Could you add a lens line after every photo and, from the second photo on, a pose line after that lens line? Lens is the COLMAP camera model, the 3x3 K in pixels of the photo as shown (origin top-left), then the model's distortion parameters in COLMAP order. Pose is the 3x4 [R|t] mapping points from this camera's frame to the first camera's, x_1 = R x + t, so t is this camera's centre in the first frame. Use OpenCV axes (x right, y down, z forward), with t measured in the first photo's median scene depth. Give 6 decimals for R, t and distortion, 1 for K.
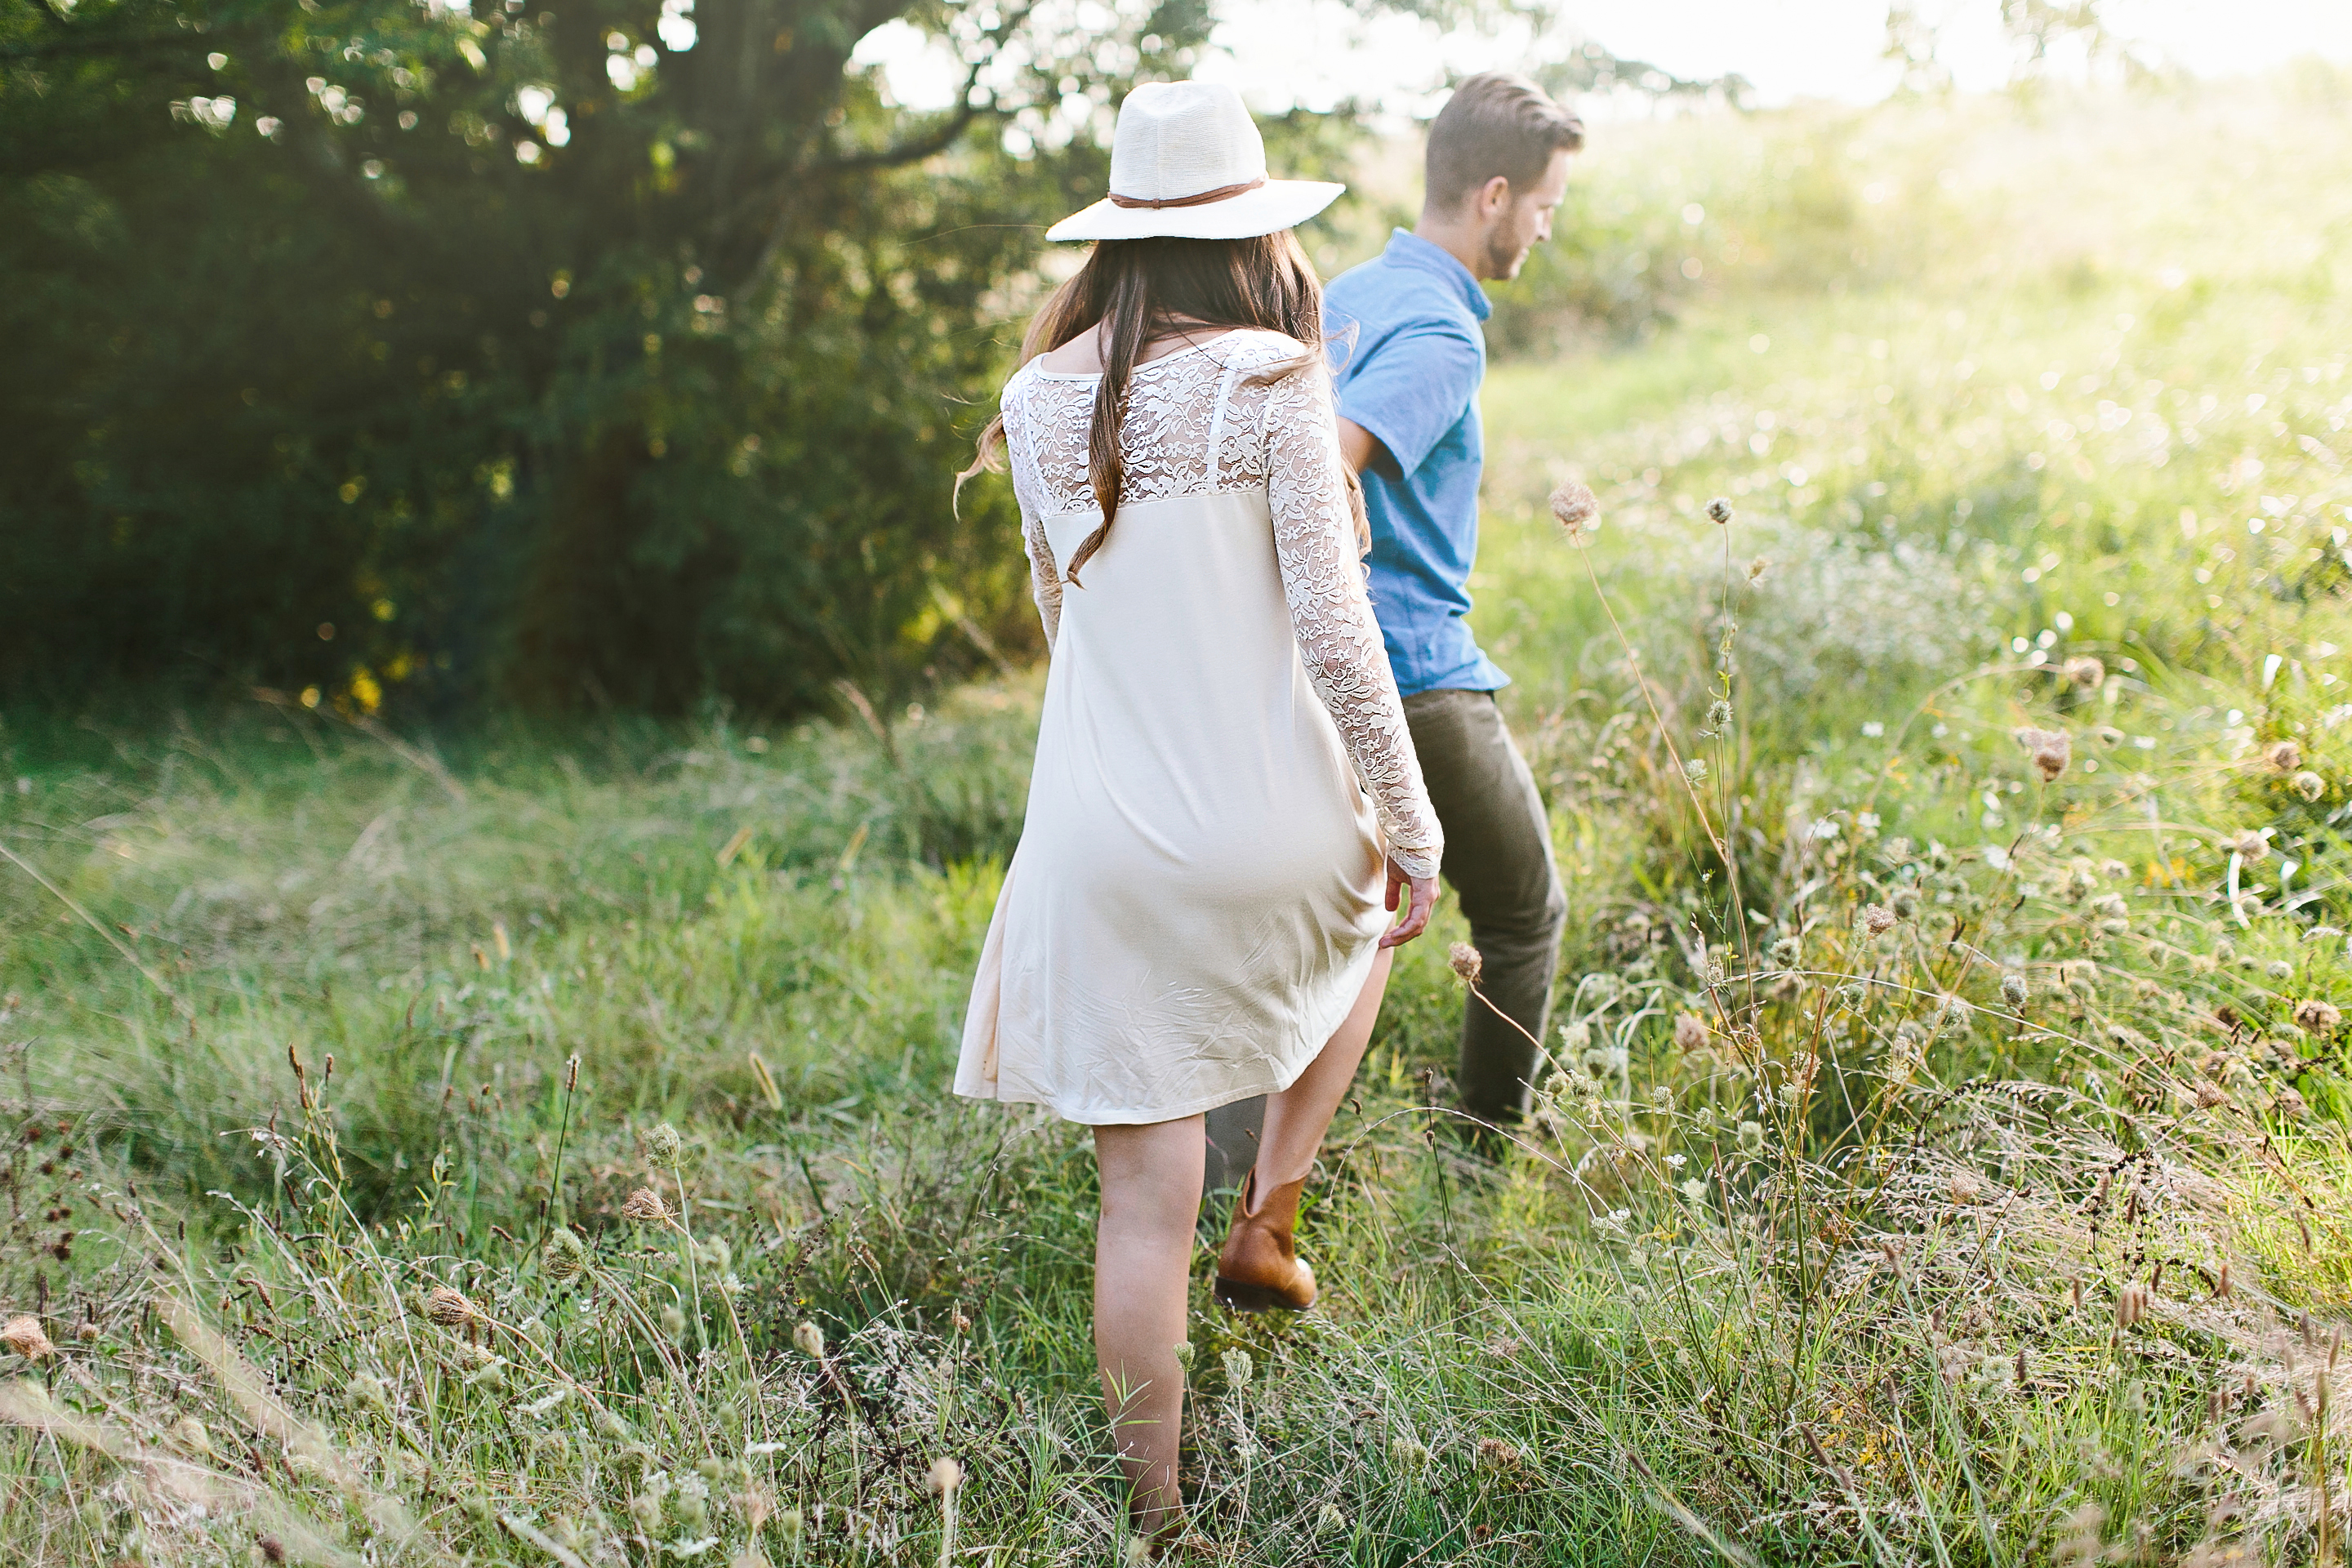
lens RADIAL K [[3450.3, 0, 1176.0], [0, 3450.3, 784.0], [0, 0, 1]] dist [0.017931, -0.010320]
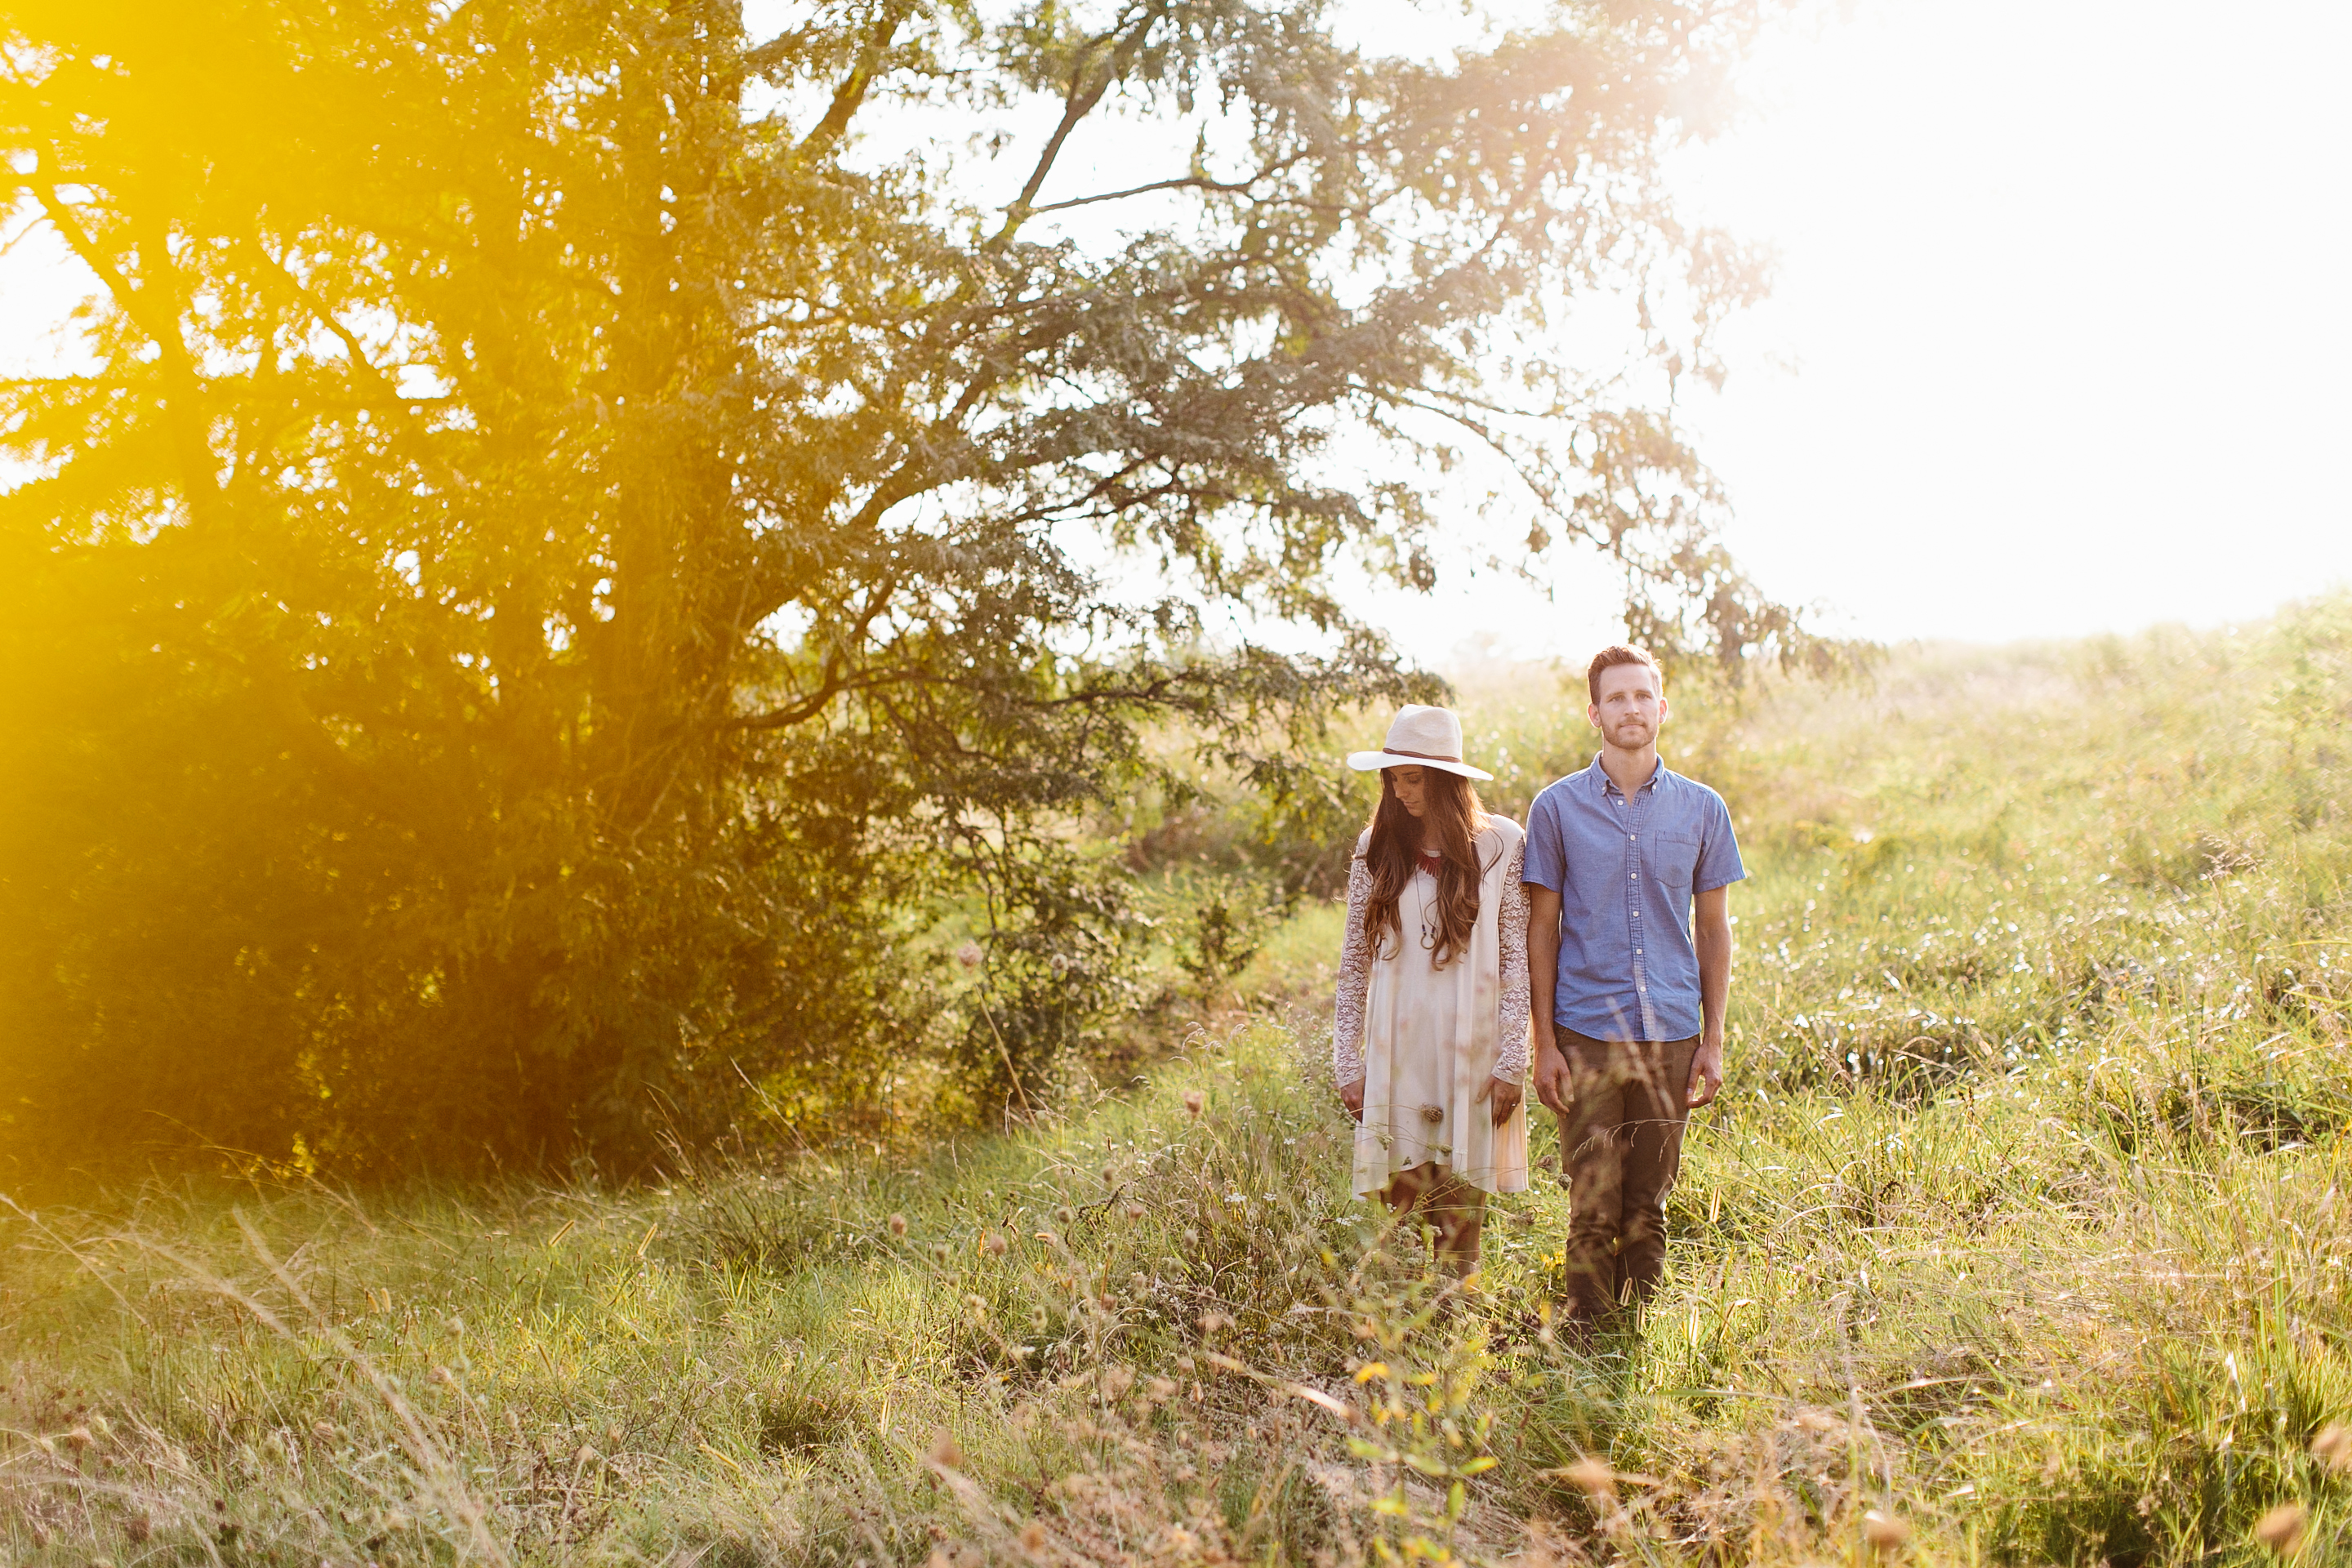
lens RADIAL K [[3450.3, 0, 1176.0], [0, 3450.3, 784.0], [0, 0, 1]] dist [0.017931, -0.010320]
pose [[0.999835, 0.014567, 0.010872, 0.048902], [-0.012723, 0.988031, -0.153731, 0.024063], [-0.012981, 0.153567, 0.988053, -0.192801]]
